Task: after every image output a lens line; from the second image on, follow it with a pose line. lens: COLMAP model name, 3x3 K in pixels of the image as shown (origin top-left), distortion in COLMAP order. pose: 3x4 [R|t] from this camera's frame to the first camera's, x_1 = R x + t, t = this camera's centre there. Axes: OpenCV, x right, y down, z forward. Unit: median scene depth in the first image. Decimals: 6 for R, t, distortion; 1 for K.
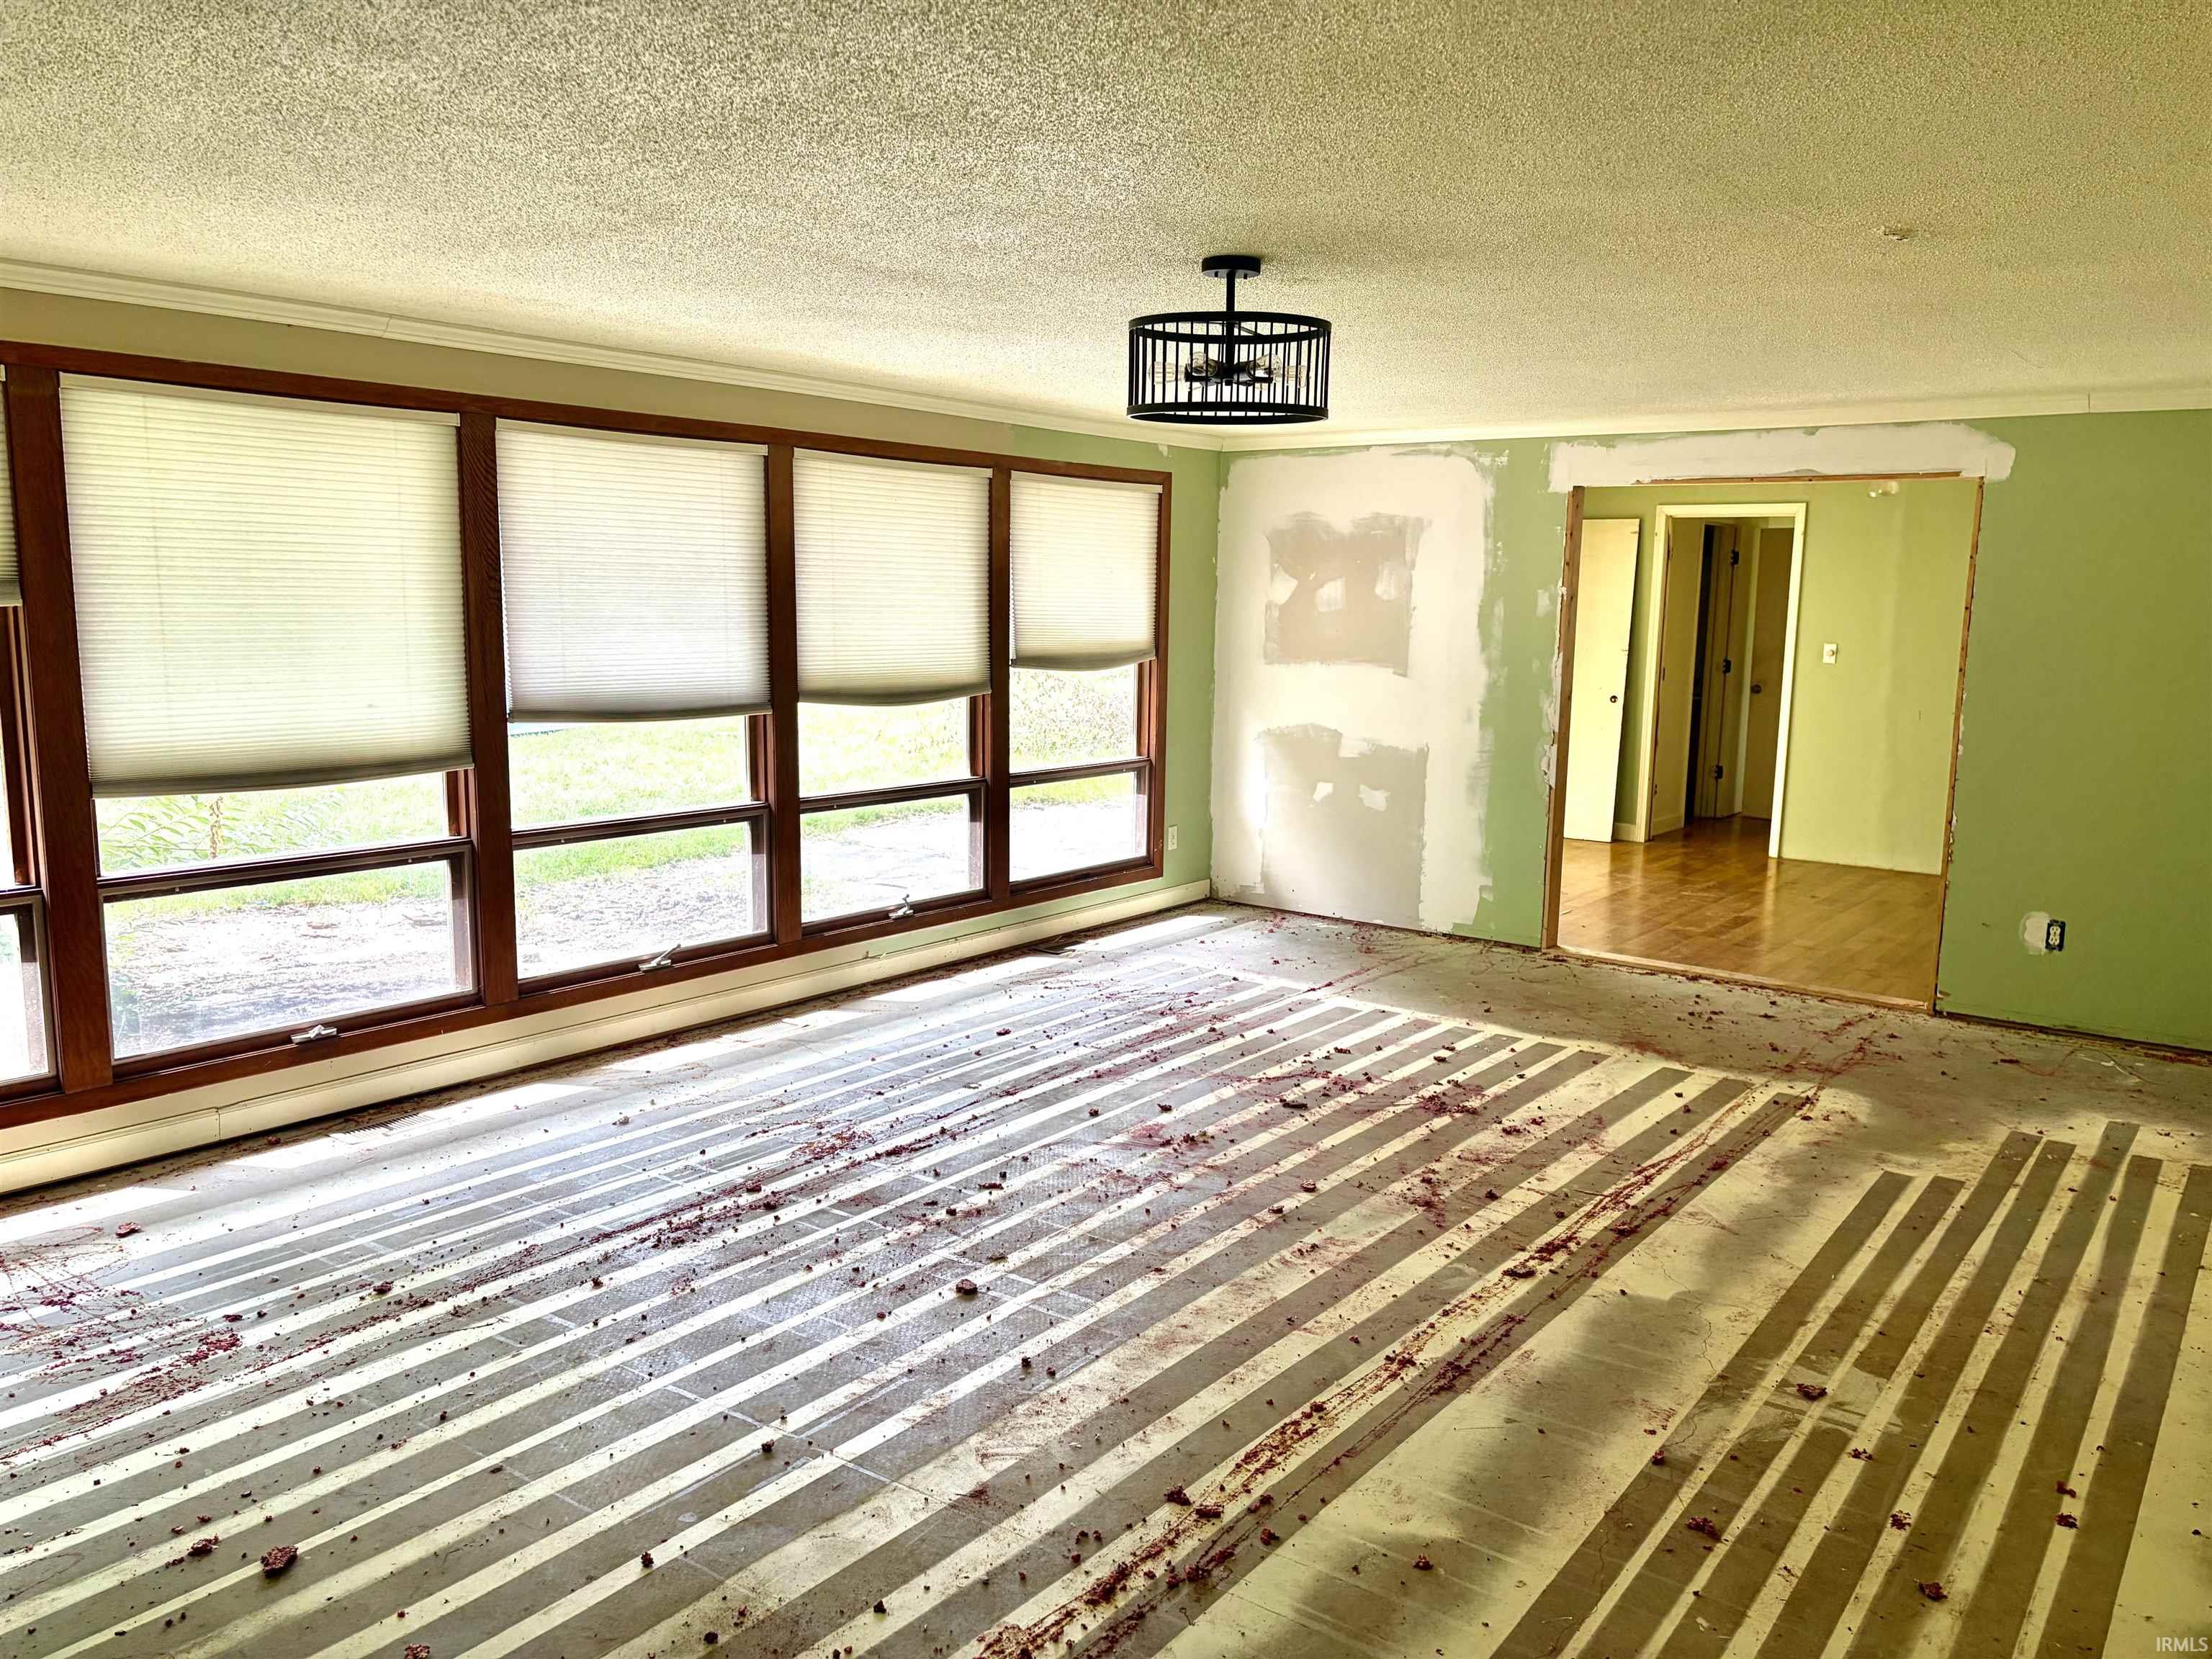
lens RADIAL K [[1661.1, 0, 1110.1], [0, 1661.1, 827.1], [0, 0, 1]] dist [0.039185, -0.006600]
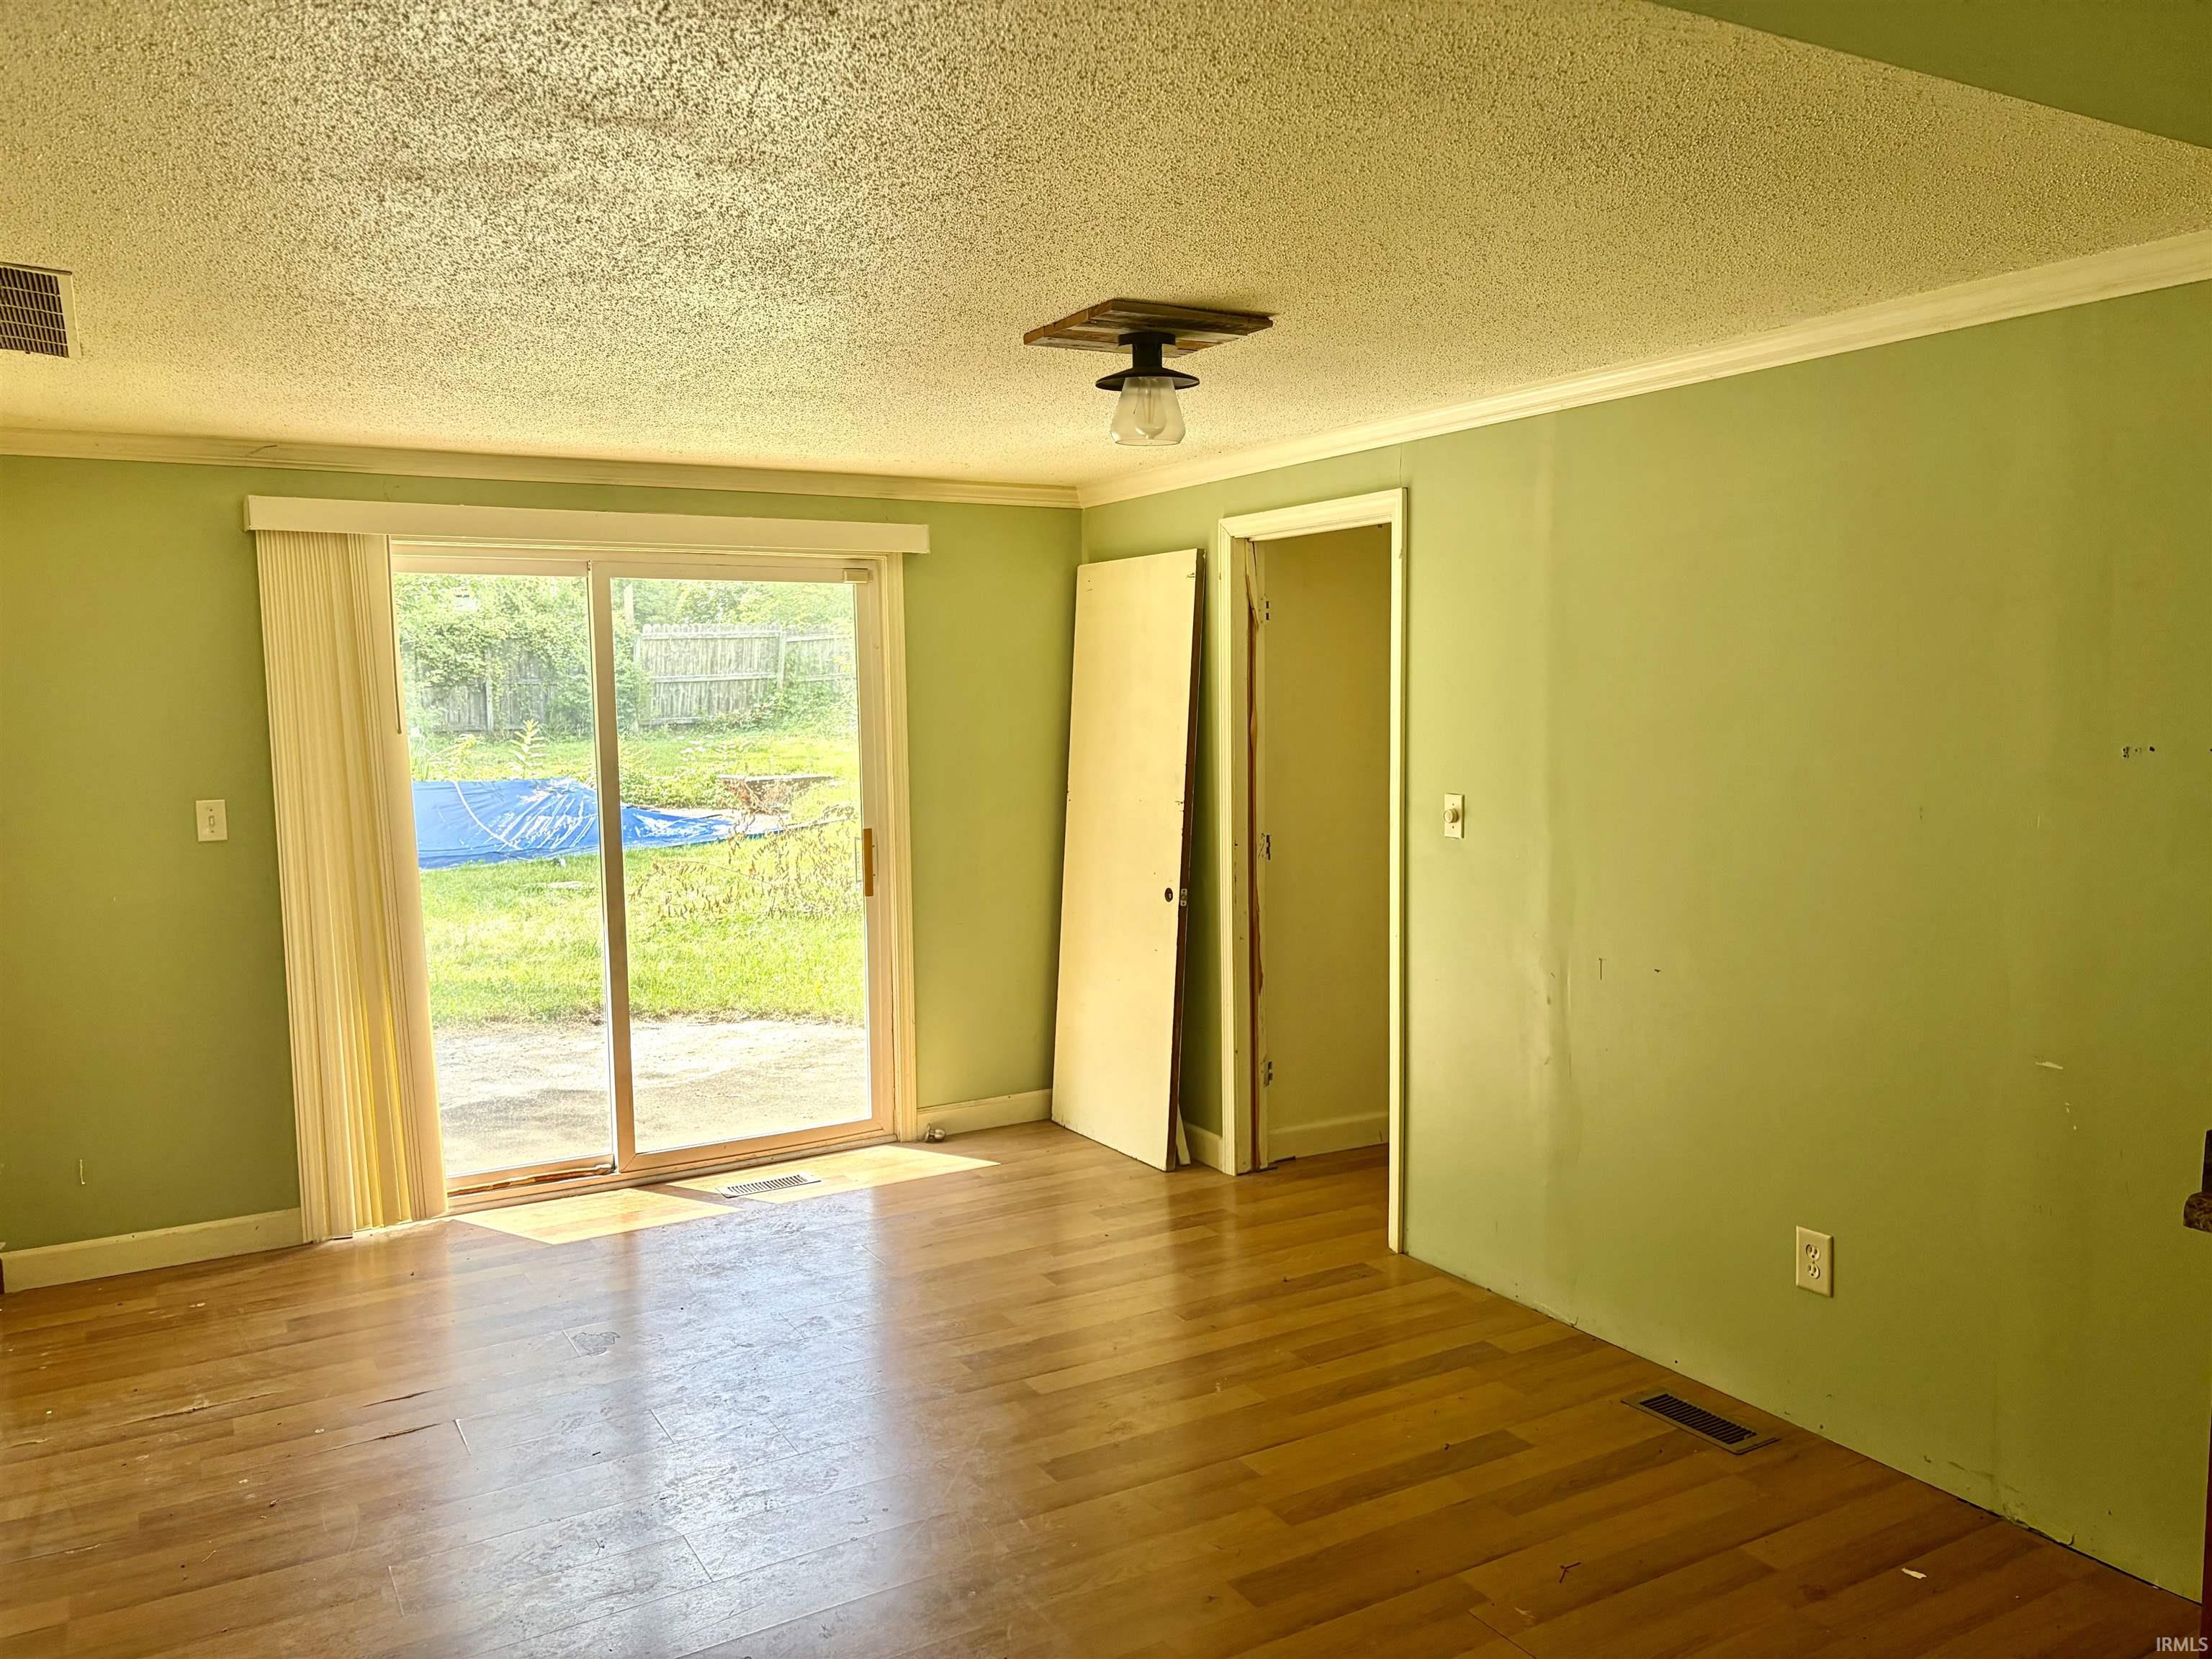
lens RADIAL K [[1661.1, 0, 1104.9], [0, 1661.1, 842.2], [0, 0, 1]] dist [0.039185, -0.006600]
pose [[0.920438, 0.005288, -0.390852, 0.330430], [-0.024405, 0.998735, -0.043962, -0.047513], [0.390125, 0.050003, 0.919403, 0.351162]]
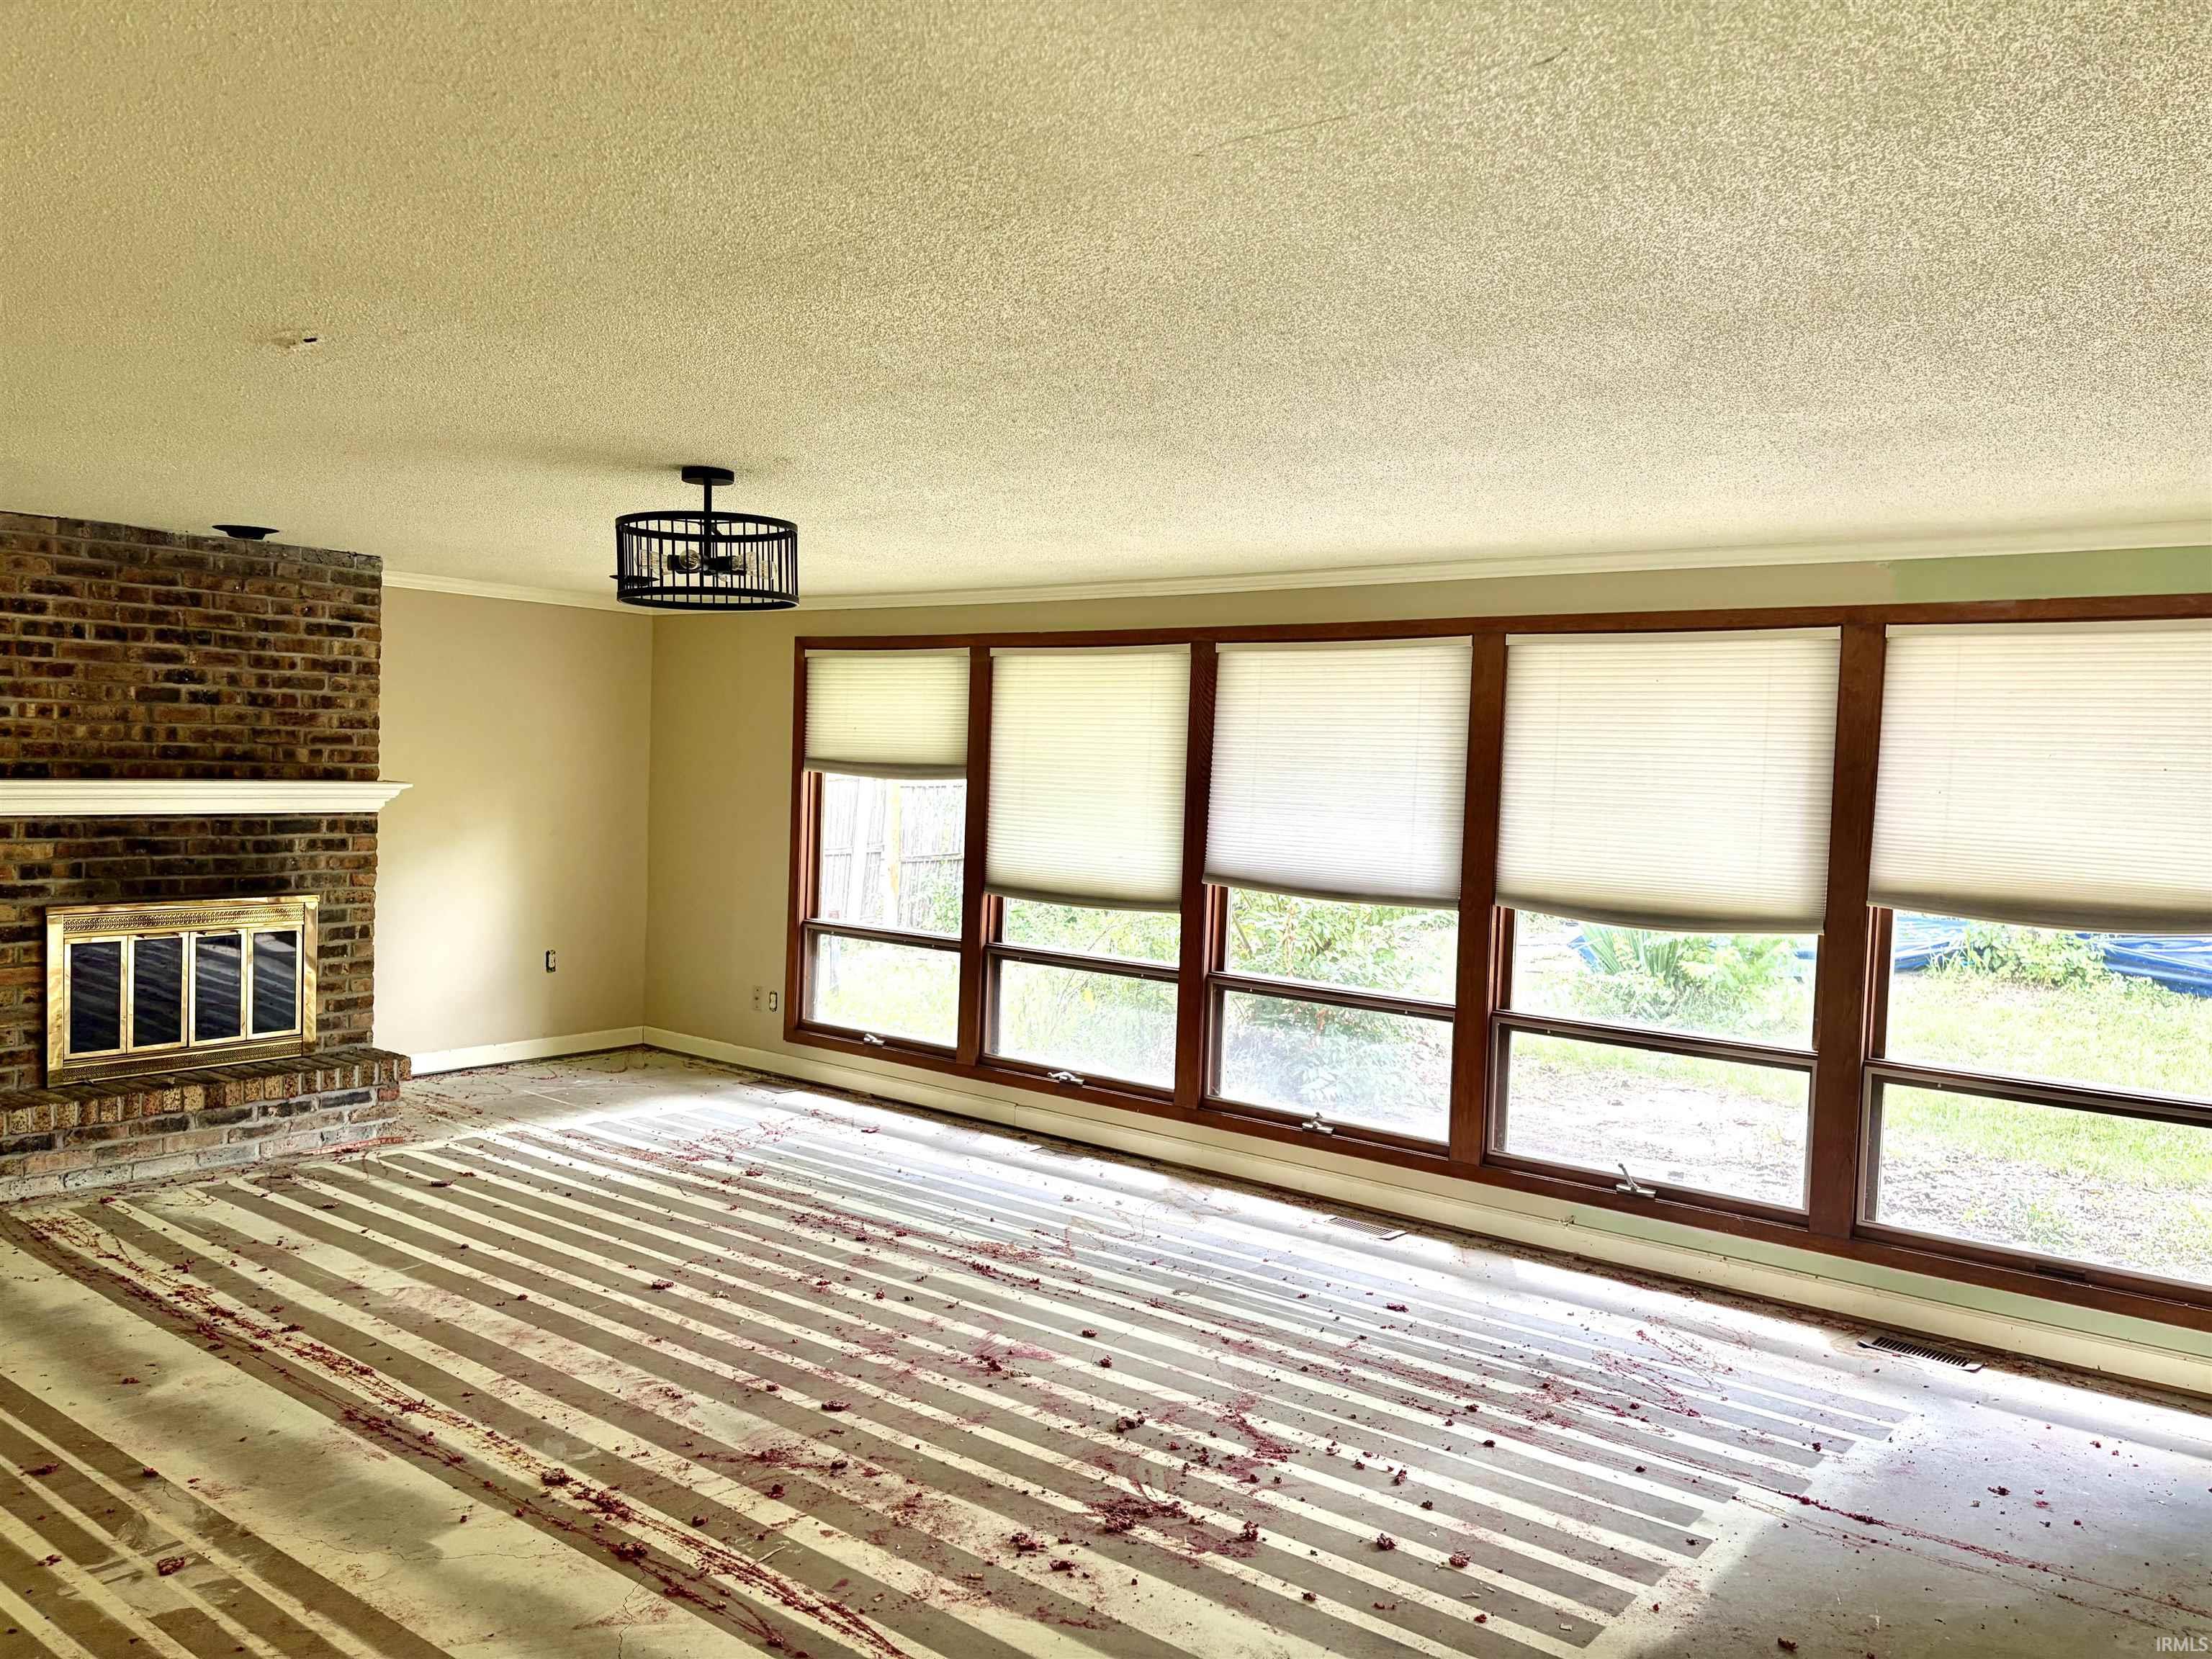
lens RADIAL K [[1661.1, 0, 1111.5], [0, 1661.1, 827.9], [0, 0, 1]] dist [0.039185, -0.006600]
pose [[-0.011616, 0.031332, -0.999442, 1.007921], [-0.177017, 0.983658, 0.032895, -0.151716], [0.984139, 0.177300, -0.005880, 1.078100]]
